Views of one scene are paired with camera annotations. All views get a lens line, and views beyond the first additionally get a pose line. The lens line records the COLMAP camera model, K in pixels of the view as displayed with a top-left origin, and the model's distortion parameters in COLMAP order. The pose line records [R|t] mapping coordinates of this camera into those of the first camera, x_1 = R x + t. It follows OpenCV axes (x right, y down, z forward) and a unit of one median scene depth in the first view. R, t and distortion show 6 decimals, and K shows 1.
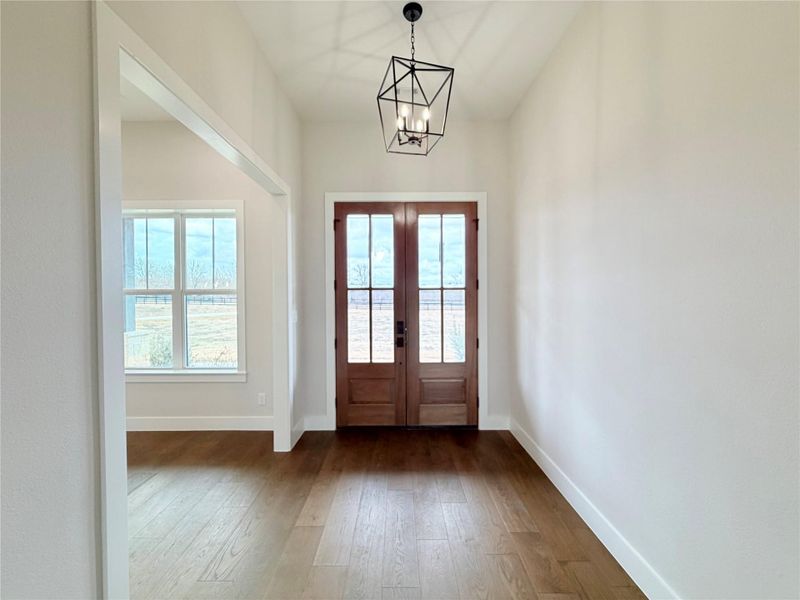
lens RADIAL K [[318.4, 0, 404.6], [0, 318.4, 303.9], [0, 0, 1]] dist [0.002912, -0.000875]
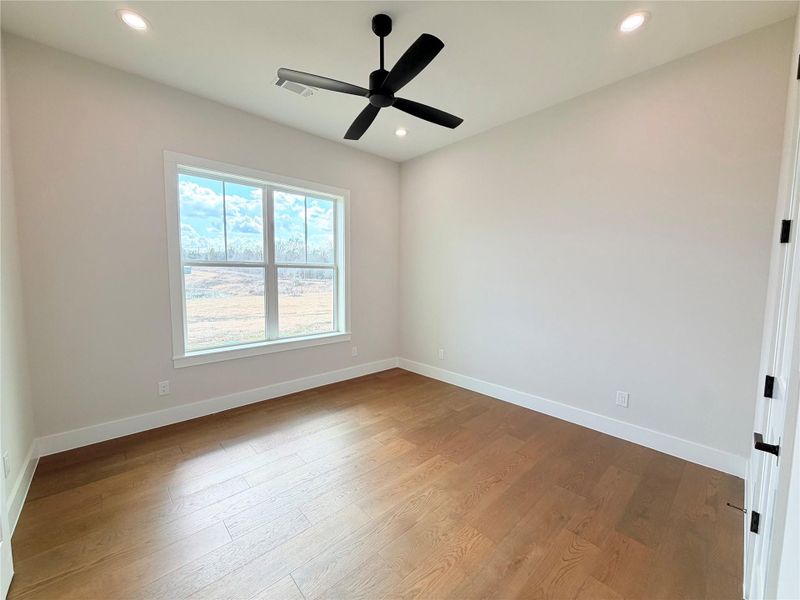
lens RADIAL K [[318.4, 0, 403.6], [0, 318.4, 301.4], [0, 0, 1]] dist [0.002912, -0.000875]
pose [[0.737191, -0.051828, 0.673694, -1.083591], [-0.015121, 0.995539, 0.093134, -0.023893], [-0.675515, -0.078844, 0.733118, -0.033591]]
